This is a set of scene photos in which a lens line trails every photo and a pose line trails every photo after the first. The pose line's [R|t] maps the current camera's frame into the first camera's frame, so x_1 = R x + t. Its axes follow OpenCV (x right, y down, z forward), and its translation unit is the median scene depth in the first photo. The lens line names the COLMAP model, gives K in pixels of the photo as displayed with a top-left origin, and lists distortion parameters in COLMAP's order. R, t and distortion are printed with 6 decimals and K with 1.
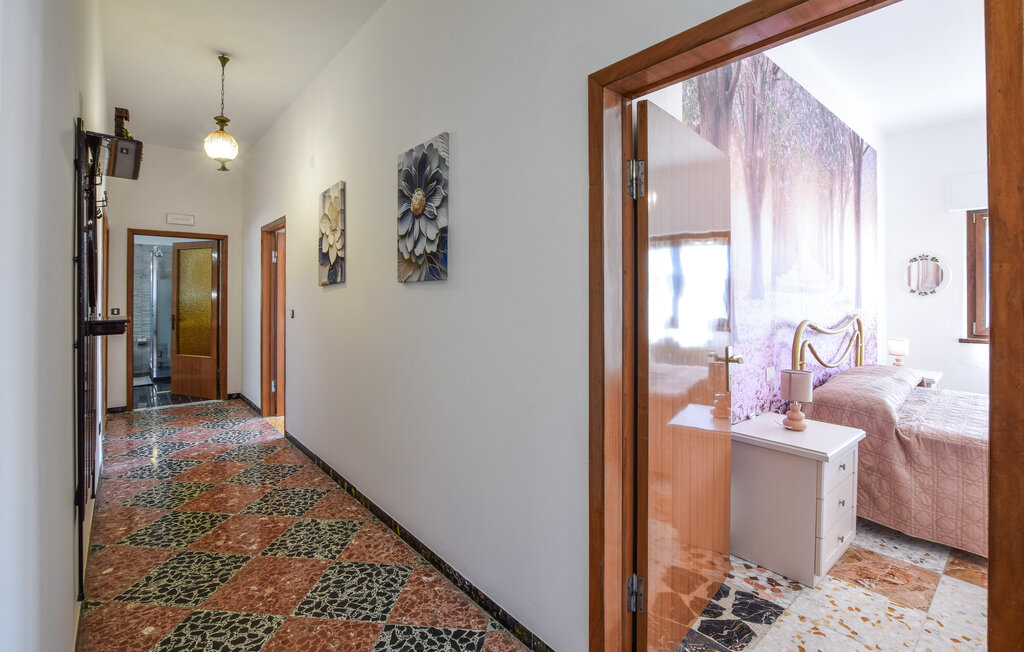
lens RADIAL K [[464.9, 0, 517.5], [0, 464.9, 300.5], [0, 0, 1]] dist [-0.031536, 0.000481]
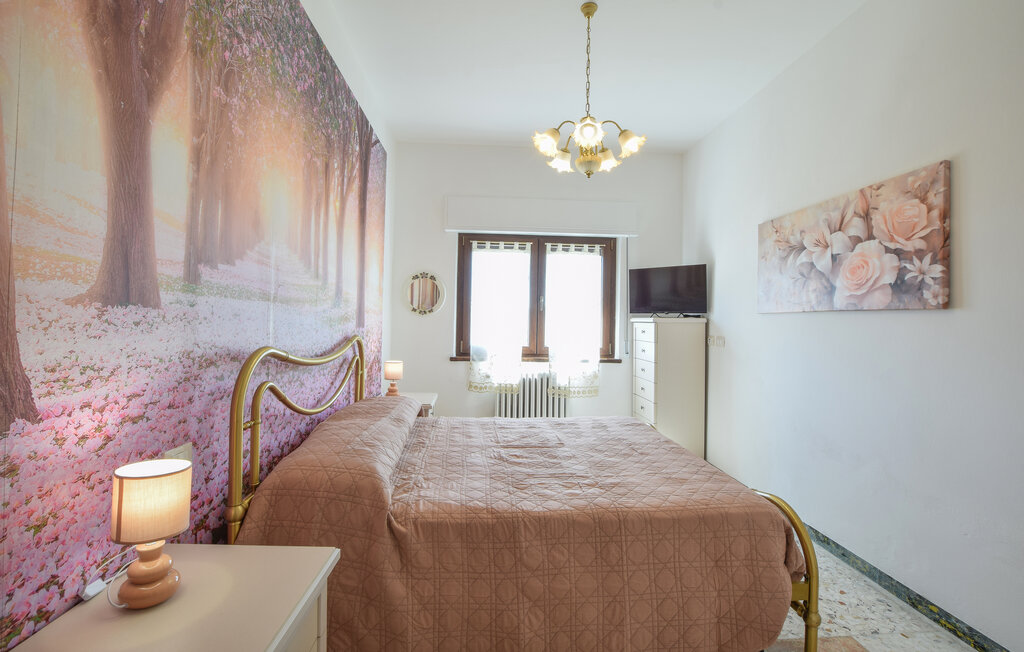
lens RADIAL K [[464.9, 0, 517.5], [0, 464.9, 300.5], [0, 0, 1]] dist [-0.031536, 0.000481]
pose [[0.595364, 0.045059, 0.802192, 0.307116], [-0.010594, 0.998780, -0.048239, 0.007241], [-0.803386, 0.020221, 0.595115, 0.346957]]
